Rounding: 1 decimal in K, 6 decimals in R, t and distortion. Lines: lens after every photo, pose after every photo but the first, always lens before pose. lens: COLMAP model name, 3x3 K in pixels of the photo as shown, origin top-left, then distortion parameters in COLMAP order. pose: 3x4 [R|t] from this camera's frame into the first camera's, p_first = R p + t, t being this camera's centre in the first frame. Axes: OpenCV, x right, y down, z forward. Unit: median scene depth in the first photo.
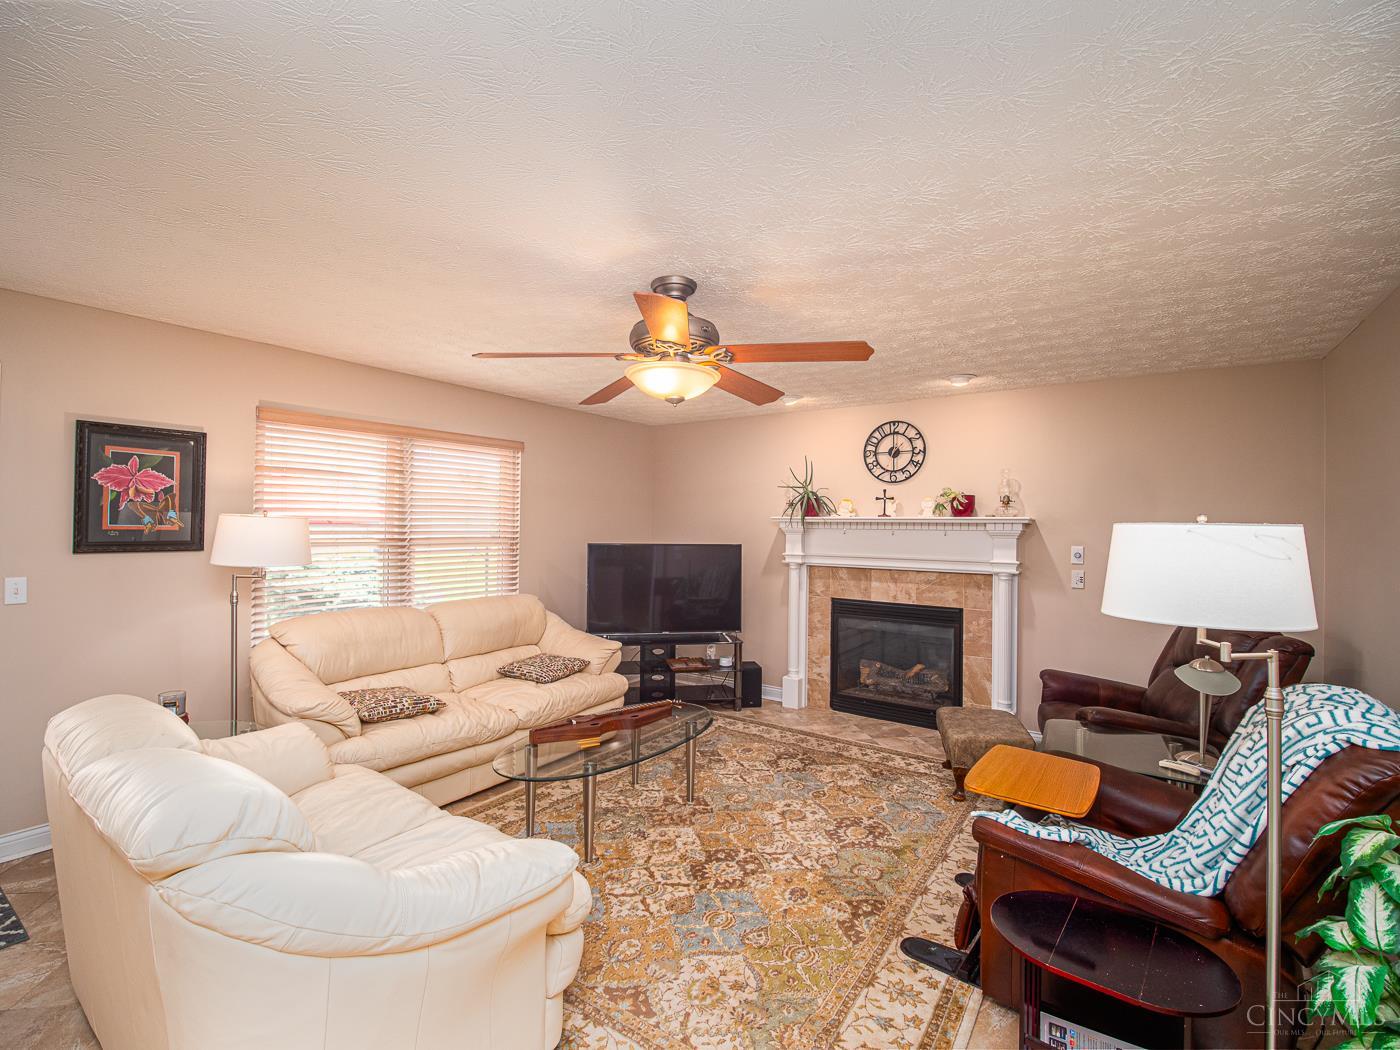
lens RADIAL K [[641.5, 0, 689.1], [0, 641.5, 522.9], [0, 0, 1]] dist [-0.024141, 0.000111]
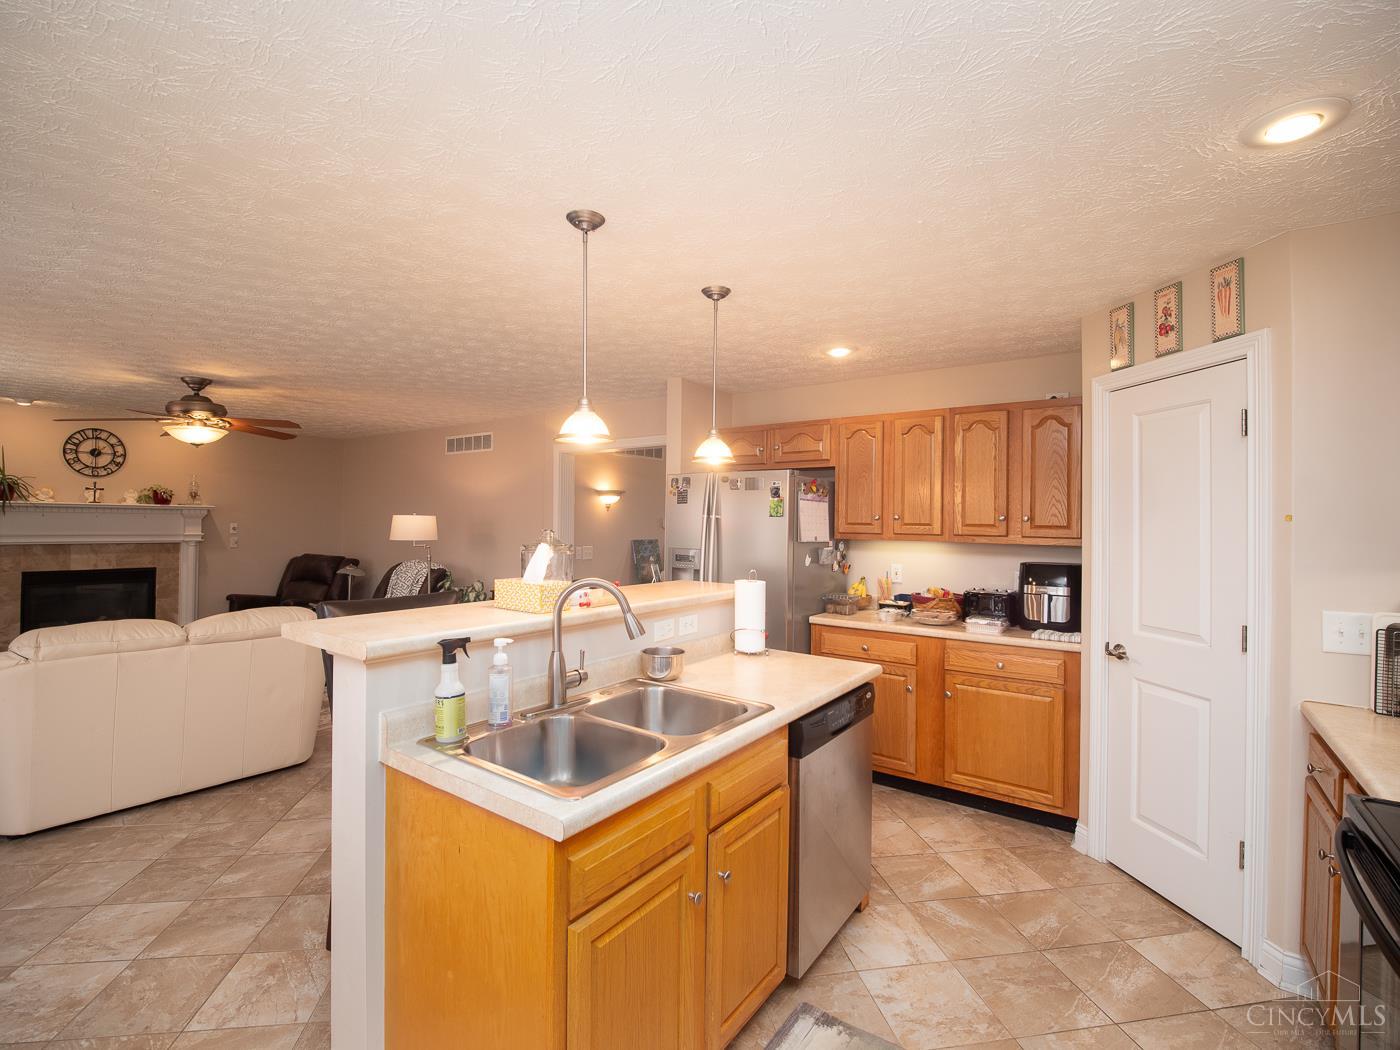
lens RADIAL K [[641.5, 0, 689.1], [0, 641.5, 522.9], [0, 0, 1]] dist [-0.024141, 0.000111]
pose [[0.018840, -0.015366, 0.999704, -0.933979], [-0.023062, 0.999609, 0.015799, -0.017126], [-0.999557, -0.023352, 0.018478, -0.224013]]
